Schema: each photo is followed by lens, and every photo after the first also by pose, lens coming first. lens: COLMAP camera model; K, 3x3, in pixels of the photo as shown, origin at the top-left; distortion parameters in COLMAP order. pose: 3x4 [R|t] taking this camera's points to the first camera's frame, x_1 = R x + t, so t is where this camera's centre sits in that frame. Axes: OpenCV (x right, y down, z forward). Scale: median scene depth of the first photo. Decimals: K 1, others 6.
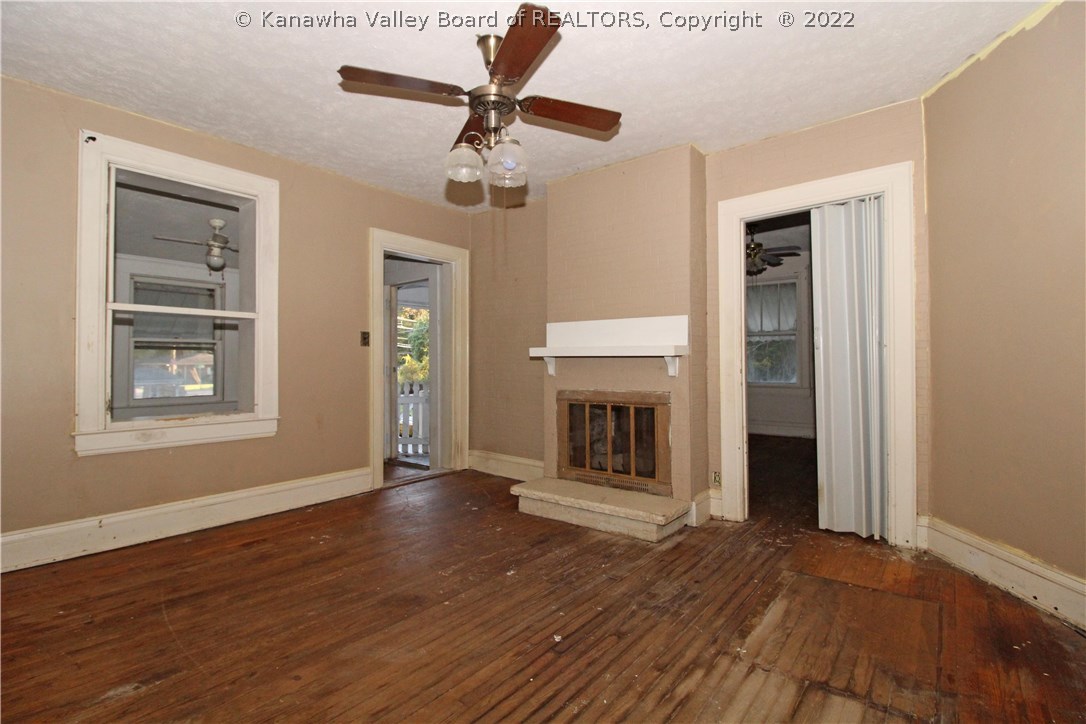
lens RADIAL K [[507.7, 0, 549.3], [0, 507.7, 356.3], [0, 0, 1]] dist [-0.004855, -0.000688]
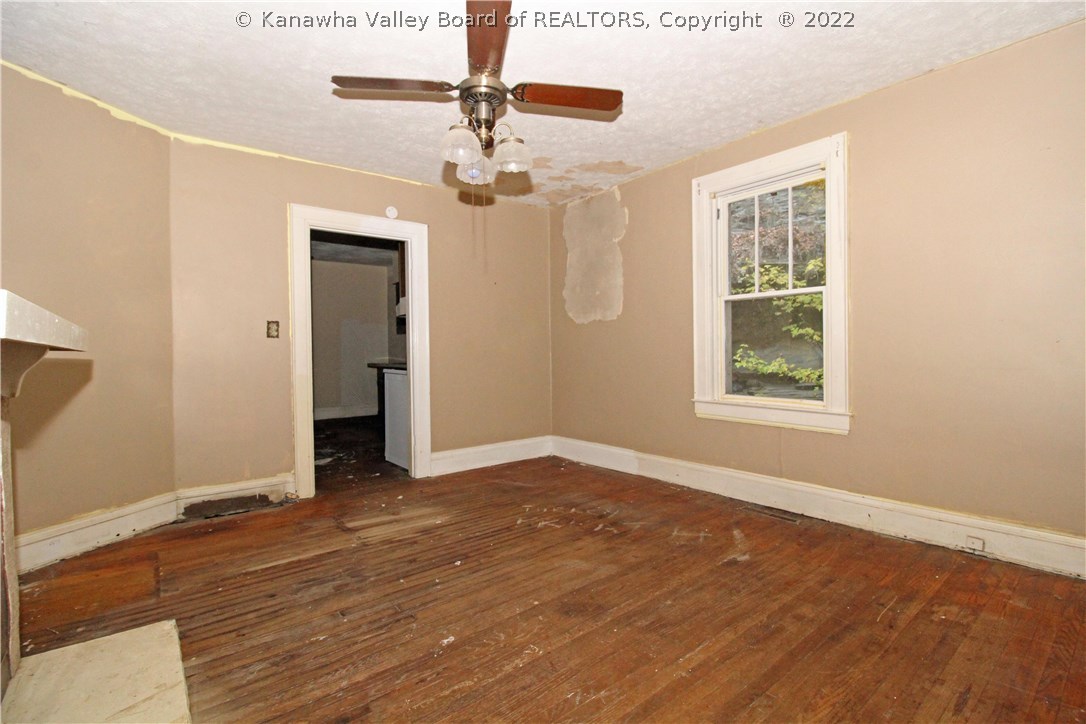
lens RADIAL K [[507.7, 0, 544.2], [0, 507.7, 359.0], [0, 0, 1]] dist [-0.004855, -0.000688]
pose [[-0.973442, 0.015925, 0.228381, -0.462329], [0.017272, 0.999843, 0.003898, 0.018510], [-0.228283, 0.007739, -0.973564, 2.006567]]
